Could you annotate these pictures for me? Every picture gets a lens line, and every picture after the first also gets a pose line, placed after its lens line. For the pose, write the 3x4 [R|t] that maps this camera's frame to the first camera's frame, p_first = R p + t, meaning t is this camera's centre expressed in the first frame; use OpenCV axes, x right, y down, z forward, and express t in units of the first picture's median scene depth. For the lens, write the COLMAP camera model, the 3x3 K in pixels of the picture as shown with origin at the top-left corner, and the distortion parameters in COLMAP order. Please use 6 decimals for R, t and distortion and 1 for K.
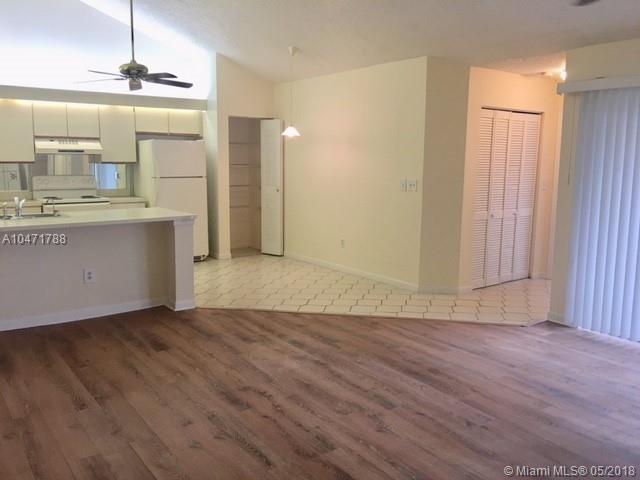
lens RADIAL K [[544.4, 0, 320.4], [0, 544.4, 238.7], [0, 0, 1]] dist [0.011525, -0.003178]
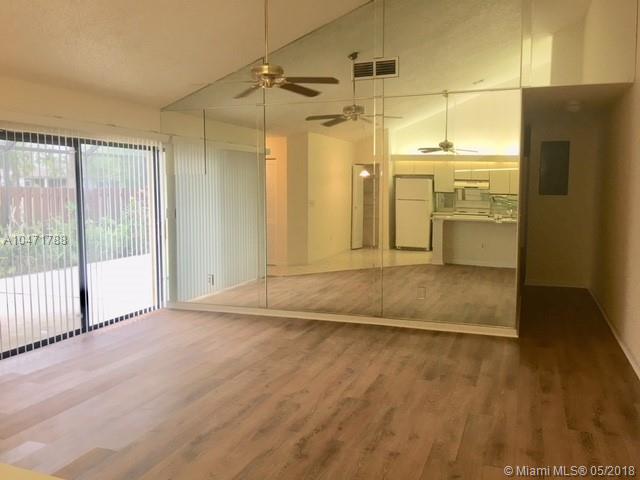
lens RADIAL K [[544.4, 0, 320.2], [0, 544.4, 239.8], [0, 0, 1]] dist [0.011525, -0.003178]
pose [[-0.536575, -0.093188, 0.838692, -0.929447], [0.120627, 0.975206, 0.185531, -0.240895], [-0.835187, 0.200720, -0.512030, 1.470094]]
